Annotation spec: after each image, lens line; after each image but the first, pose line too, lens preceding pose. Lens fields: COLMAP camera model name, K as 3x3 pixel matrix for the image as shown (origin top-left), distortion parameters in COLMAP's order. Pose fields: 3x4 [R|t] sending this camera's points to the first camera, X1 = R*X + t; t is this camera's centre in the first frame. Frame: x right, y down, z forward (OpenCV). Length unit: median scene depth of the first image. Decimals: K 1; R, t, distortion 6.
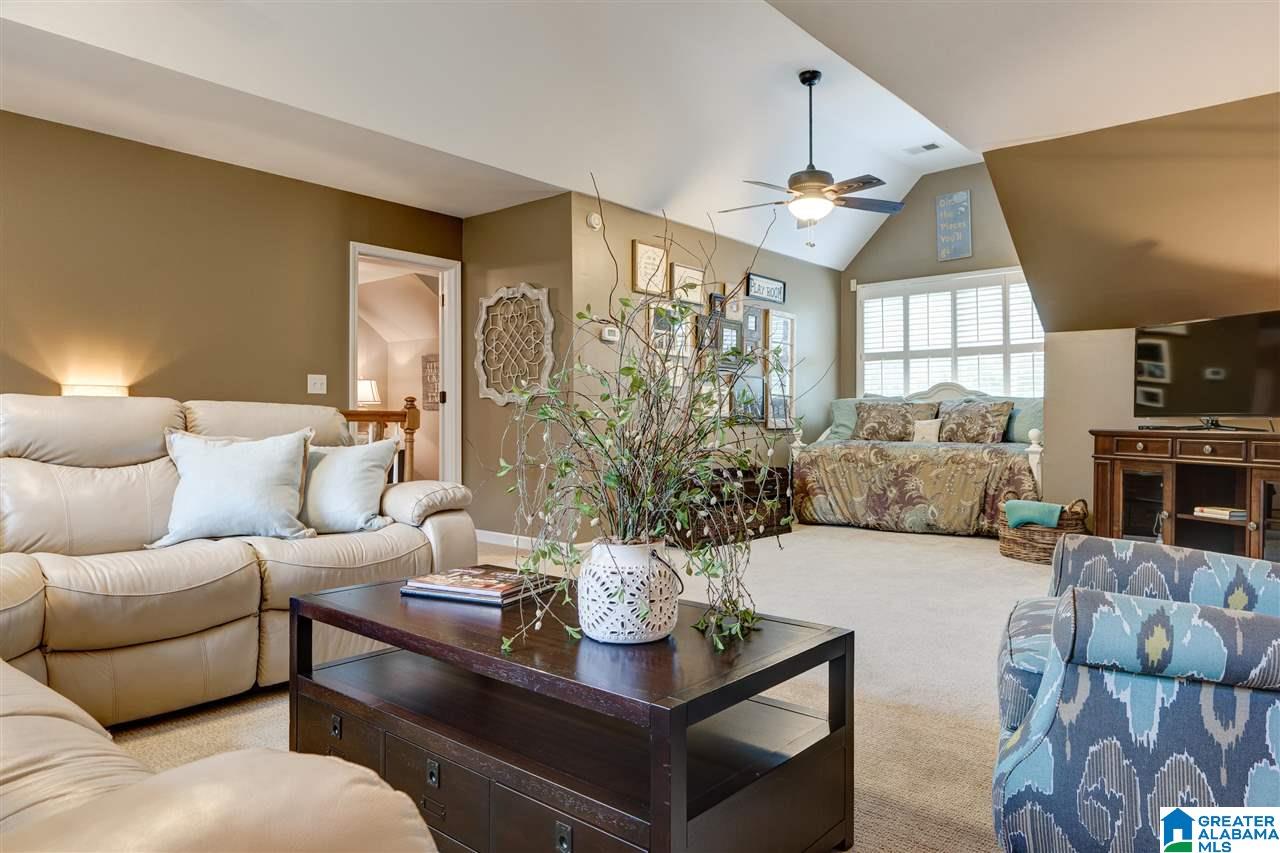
lens RADIAL K [[788.2, 0, 642.7], [0, 788.2, 424.7], [0, 0, 1]] dist [0.000658, 0.000247]
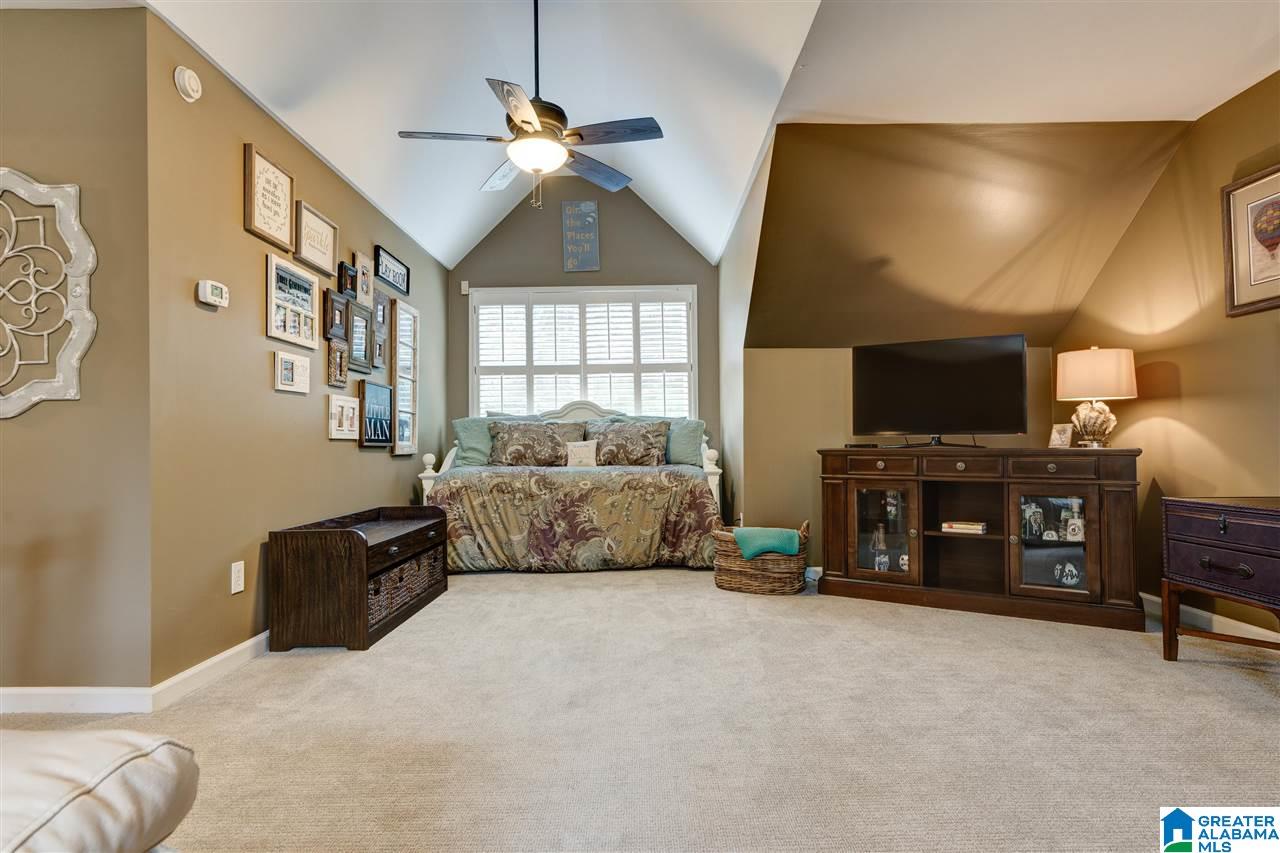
lens RADIAL K [[710.7, 0, 639.8], [0, 710.7, 428.1], [0, 0, 1]] dist [-0.001496, 0.002195]
pose [[0.756468, 0.002956, 0.654024, -0.121260], [0.015033, 0.999647, -0.021906, -0.002510], [-0.653858, 0.026403, 0.756156, 0.353800]]
